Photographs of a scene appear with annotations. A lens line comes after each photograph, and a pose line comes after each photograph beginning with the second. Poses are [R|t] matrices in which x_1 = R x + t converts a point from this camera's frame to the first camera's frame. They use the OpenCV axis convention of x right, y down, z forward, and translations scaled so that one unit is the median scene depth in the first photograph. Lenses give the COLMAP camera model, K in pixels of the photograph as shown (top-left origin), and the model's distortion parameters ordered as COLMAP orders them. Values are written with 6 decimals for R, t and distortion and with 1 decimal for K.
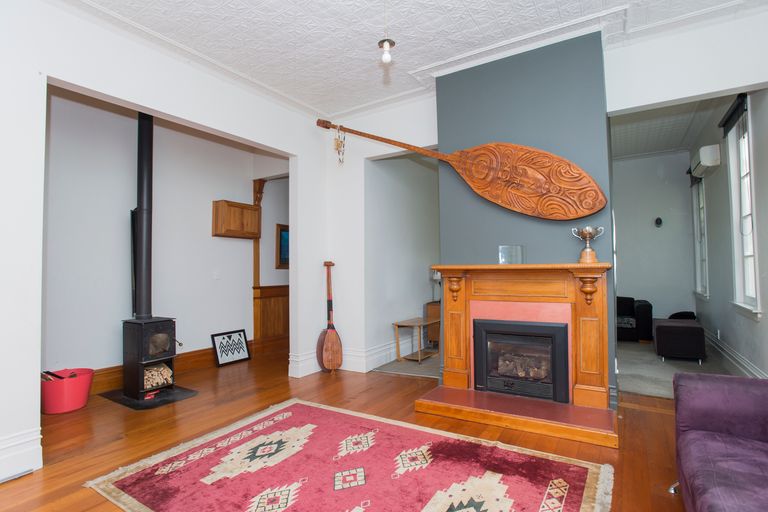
lens RADIAL K [[387.5, 0, 384.0], [0, 387.5, 256.0], [0, 0, 1]] dist [-0.037205, 0.000169]
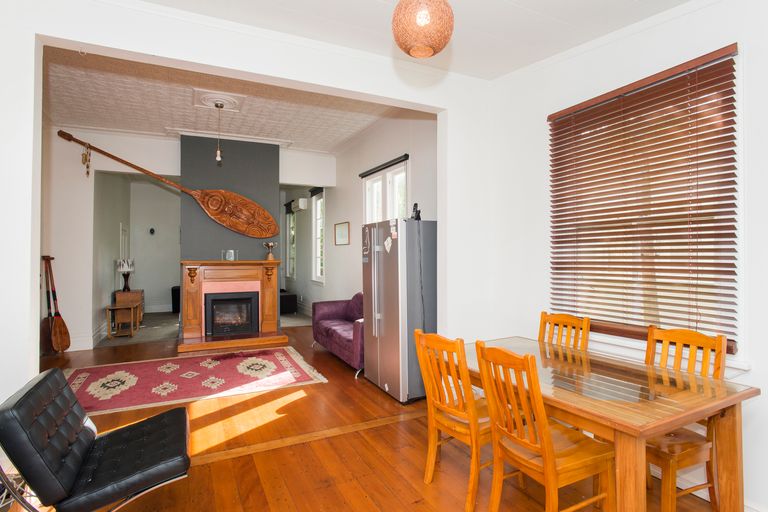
lens RADIAL K [[387.5, 0, 384.0], [0, 387.5, 256.0], [0, 0, 1]] dist [-0.037205, 0.000169]
pose [[0.523666, 0.014231, 0.851805, -0.785684], [-0.029747, 0.999556, 0.001588, -0.021974], [-0.851404, -0.026171, 0.523857, -0.510866]]
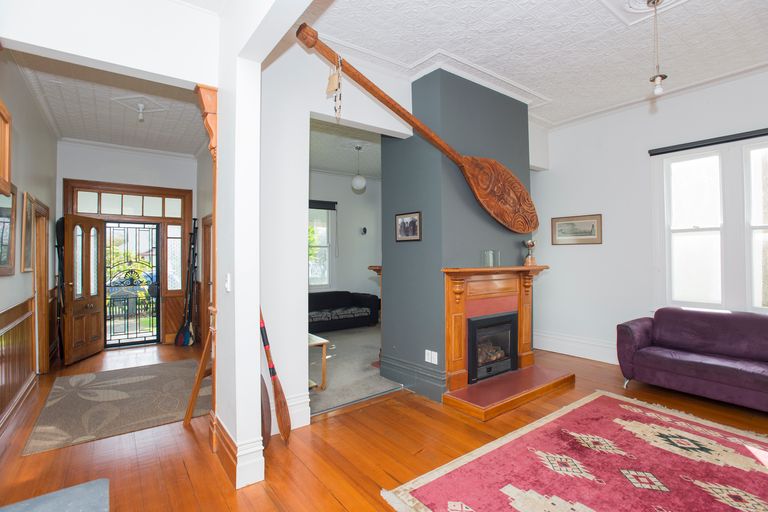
lens RADIAL K [[374.9, 0, 384.0], [0, 374.9, 256.0], [0, 0, 1]] dist [-0.046536, 0.000320]
pose [[0.369138, 0.019821, 0.929163, -0.833083], [-0.025496, 0.999612, -0.011195, 0.010149], [-0.929025, -0.019558, 0.369500, 0.871383]]
